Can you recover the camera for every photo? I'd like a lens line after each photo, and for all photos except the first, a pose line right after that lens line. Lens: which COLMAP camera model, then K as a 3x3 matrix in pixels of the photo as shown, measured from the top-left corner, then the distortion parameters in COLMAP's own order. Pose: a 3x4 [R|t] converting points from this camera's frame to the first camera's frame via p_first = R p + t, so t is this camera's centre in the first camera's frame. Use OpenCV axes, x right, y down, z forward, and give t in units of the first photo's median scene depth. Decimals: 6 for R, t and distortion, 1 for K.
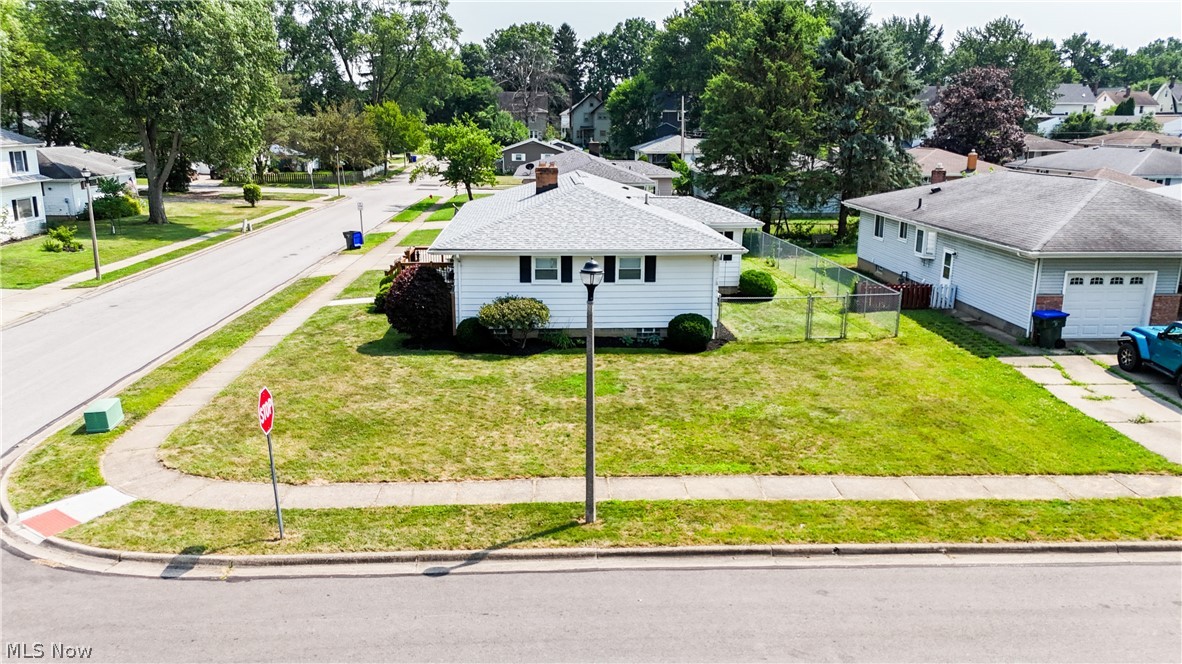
lens RADIAL K [[892.5, 0, 601.9], [0, 892.5, 331.0], [0, 0, 1]] dist [0.037920, -0.000277]
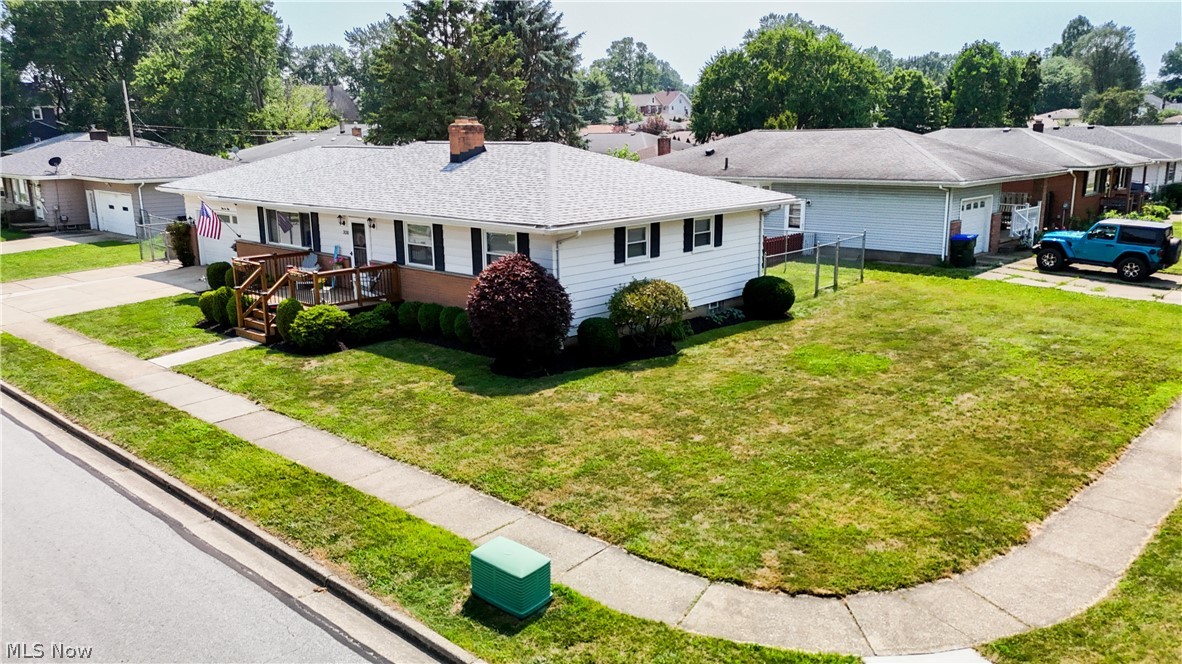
lens RADIAL K [[892.5, 0, 601.9], [0, 892.5, 331.0], [0, 0, 1]] dist [0.037920, -0.000277]
pose [[0.732133, -0.164216, 0.661070, -0.646211], [0.175498, 0.983216, 0.049876, -0.040769], [-0.658165, 0.079500, 0.748665, 0.480571]]
